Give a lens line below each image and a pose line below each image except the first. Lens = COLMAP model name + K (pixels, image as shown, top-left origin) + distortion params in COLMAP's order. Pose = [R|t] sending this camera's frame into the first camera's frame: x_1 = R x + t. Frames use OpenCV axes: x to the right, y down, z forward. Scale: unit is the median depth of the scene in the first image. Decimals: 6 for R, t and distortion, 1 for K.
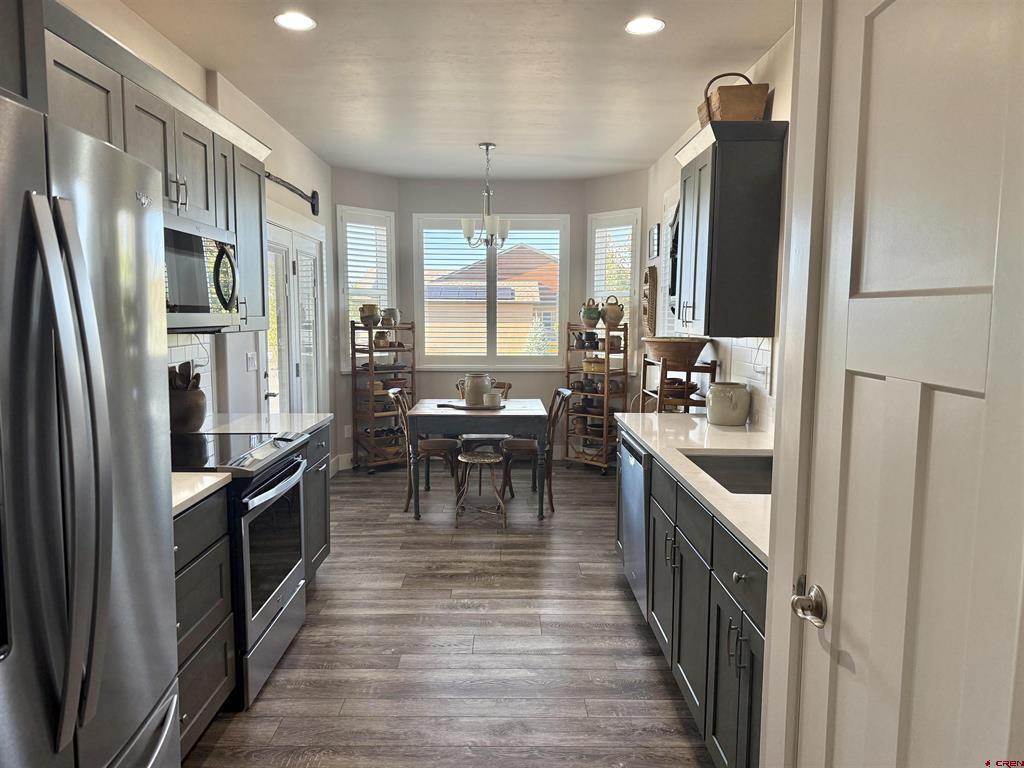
lens RADIAL K [[721.1, 0, 502.8], [0, 721.1, 393.4], [0, 0, 1]] dist [0.070242, -0.089297]
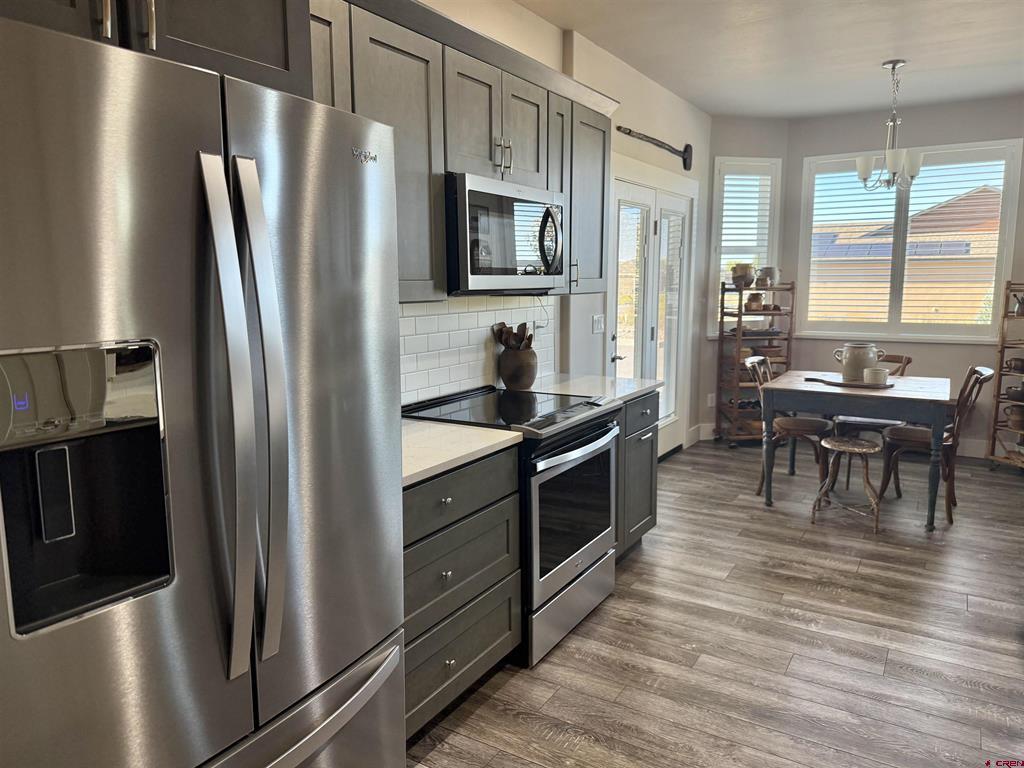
lens RADIAL K [[721.1, 0, 508.2], [0, 721.1, 387.9], [0, 0, 1]] dist [0.070242, -0.089297]
pose [[0.850481, 0.069793, -0.521356, 0.085911], [-0.047978, 0.997320, 0.055244, -0.005190], [0.523814, -0.021970, 0.851549, 0.096501]]
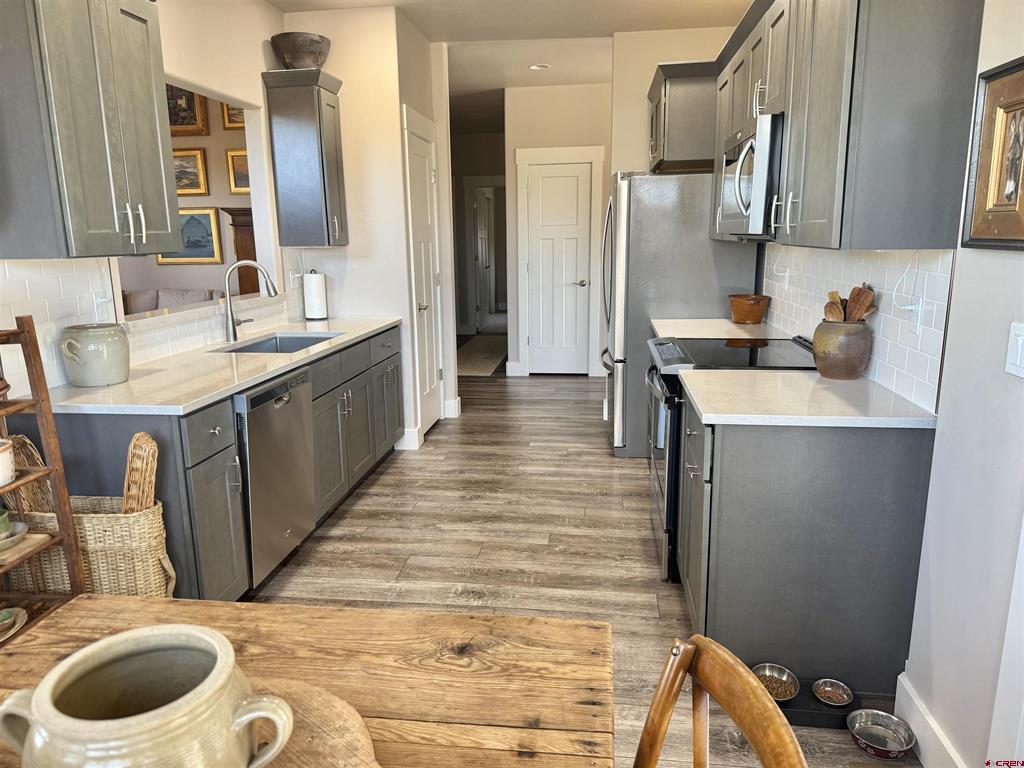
lens RADIAL K [[721.1, 0, 517.1], [0, 721.1, 393.3], [0, 0, 1]] dist [0.070242, -0.089297]
pose [[-0.993103, -0.012494, 0.116581, -0.179485], [0.025592, 0.947234, 0.319520, -0.165190], [-0.114421, 0.320300, -0.940381, 1.614857]]
